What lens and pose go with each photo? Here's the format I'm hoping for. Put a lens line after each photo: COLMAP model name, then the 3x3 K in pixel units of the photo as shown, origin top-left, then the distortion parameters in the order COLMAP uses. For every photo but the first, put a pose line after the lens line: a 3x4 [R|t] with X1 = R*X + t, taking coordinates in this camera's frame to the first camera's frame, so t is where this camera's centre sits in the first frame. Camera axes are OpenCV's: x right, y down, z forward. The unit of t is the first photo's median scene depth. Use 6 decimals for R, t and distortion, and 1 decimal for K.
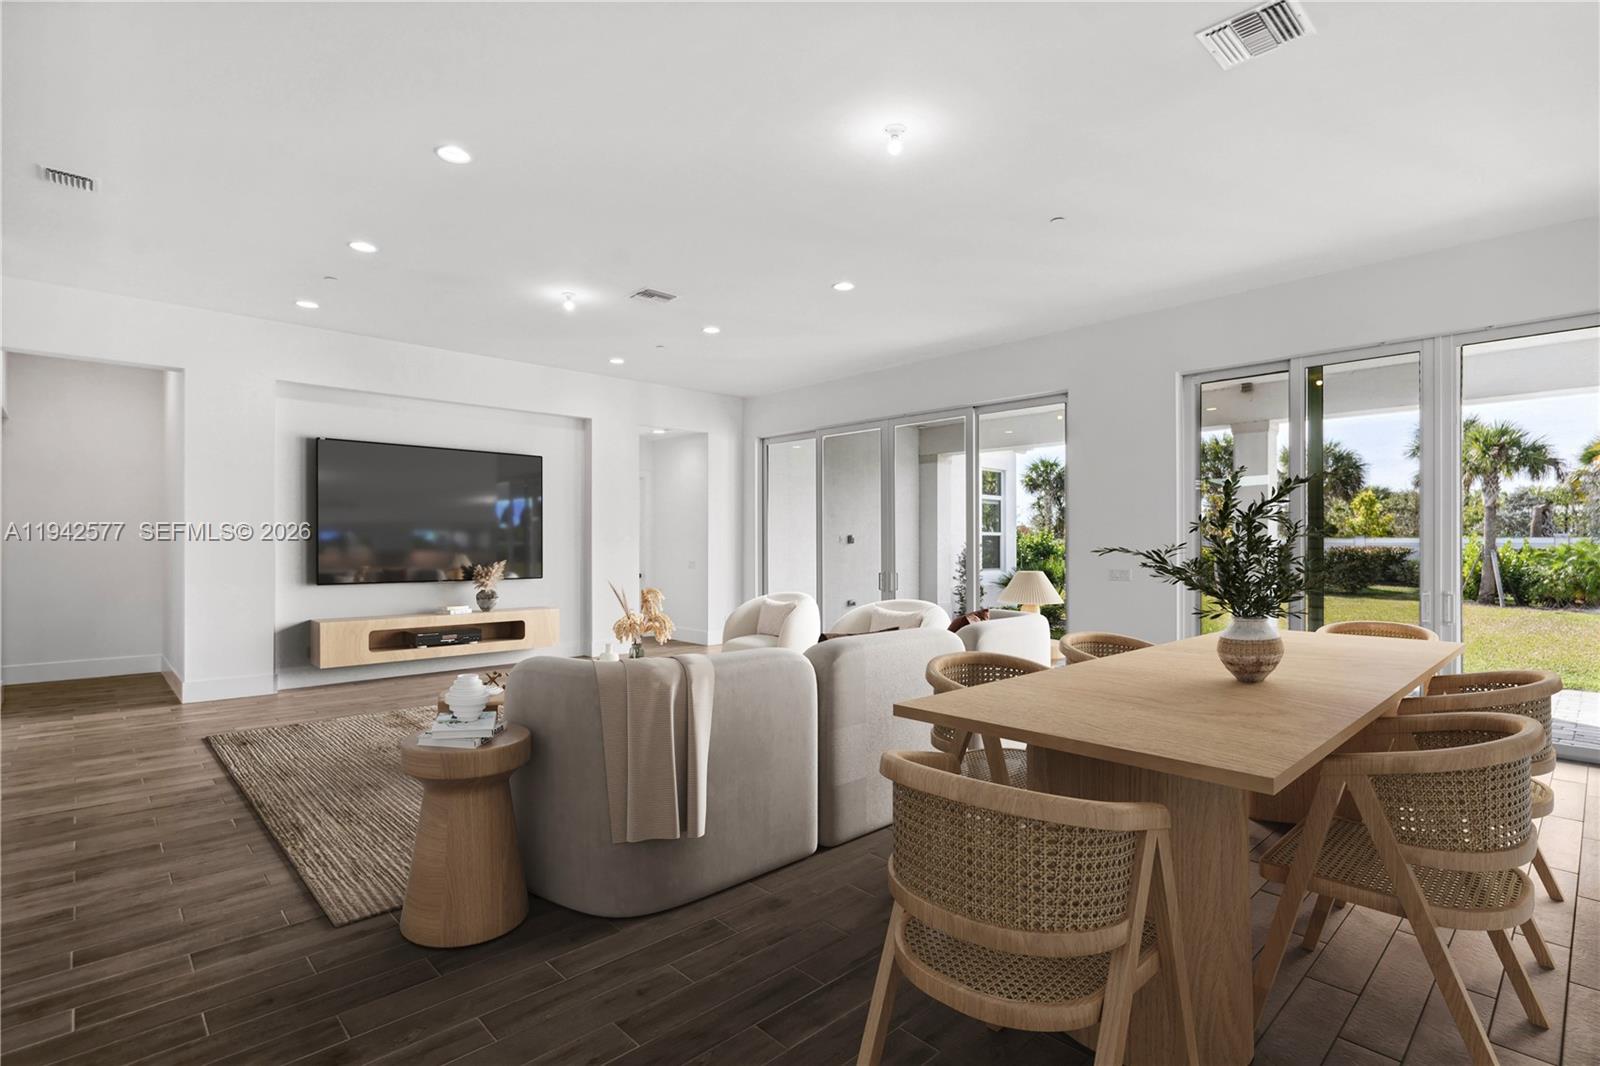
lens RADIAL K [[770.2, 0, 820.9], [0, 770.2, 542.9], [0, 0, 1]] dist [-0.002709, 0.006166]
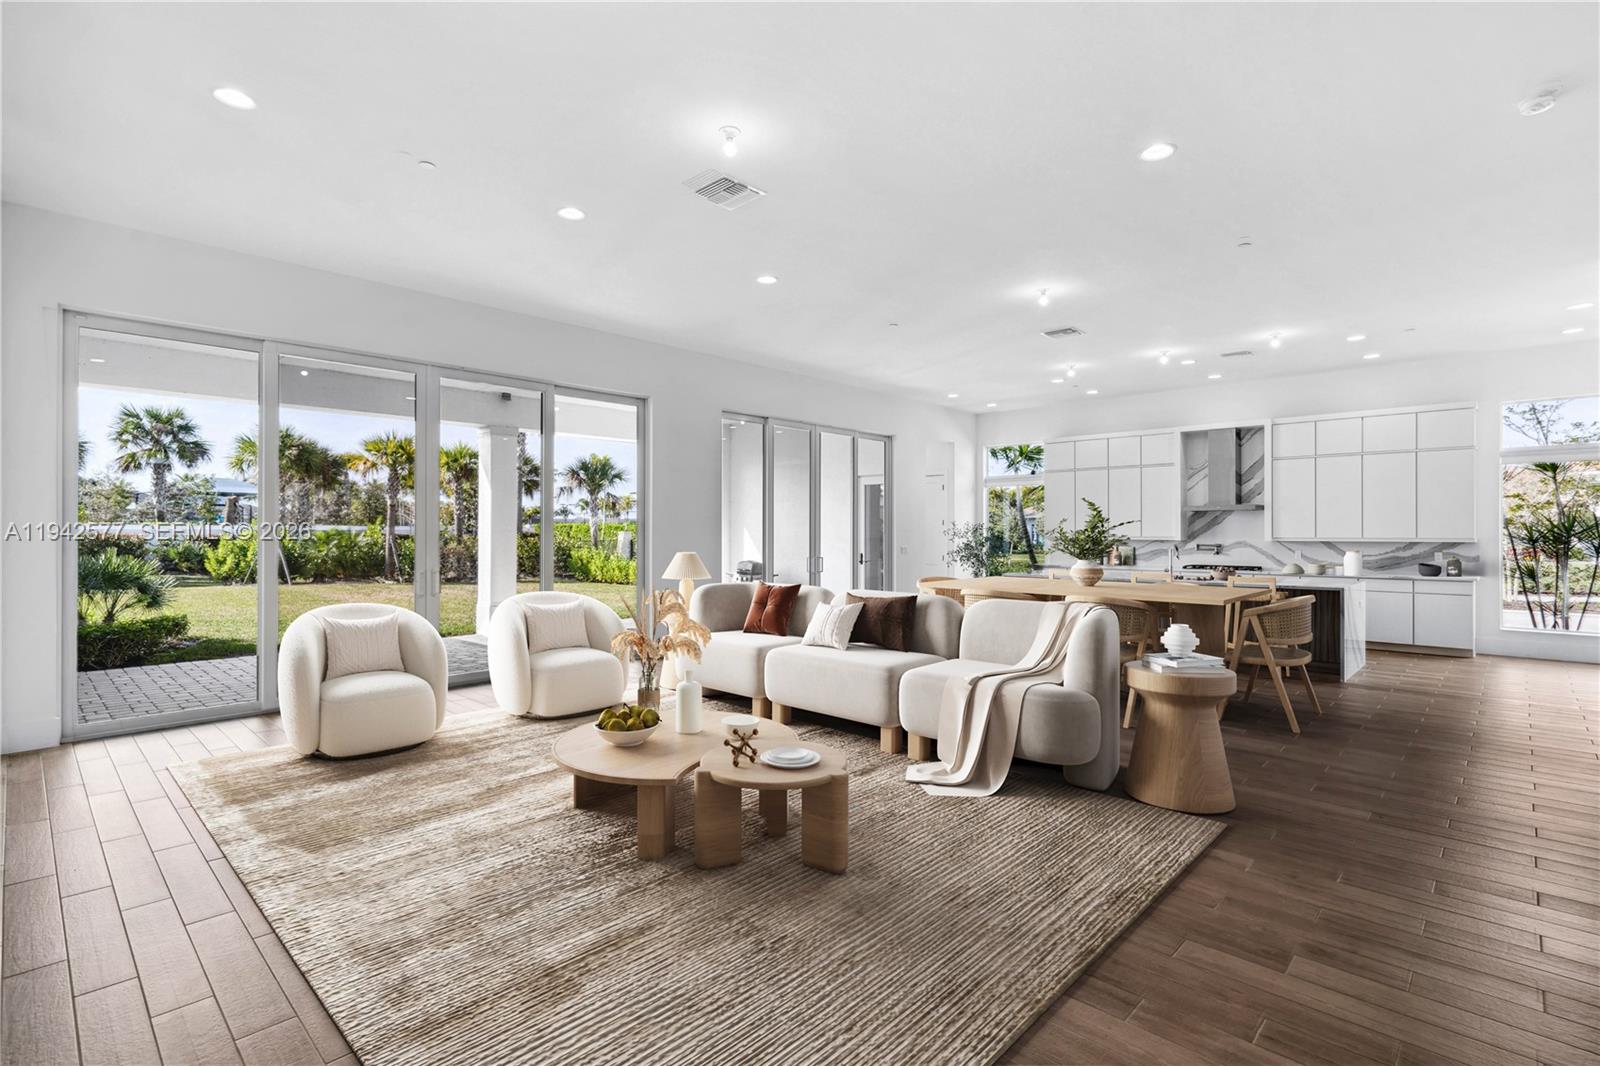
lens RADIAL K [[761.0, 0, 800.0], [0, 761.0, 533.0], [0, 0, 1]] dist [0.002180, 0.000261]
pose [[-0.050412, -0.002602, 0.998725, -1.171769], [-0.001038, 0.999996, 0.002553, 0.007559], [-0.998728, -0.000908, -0.050415, 1.120724]]
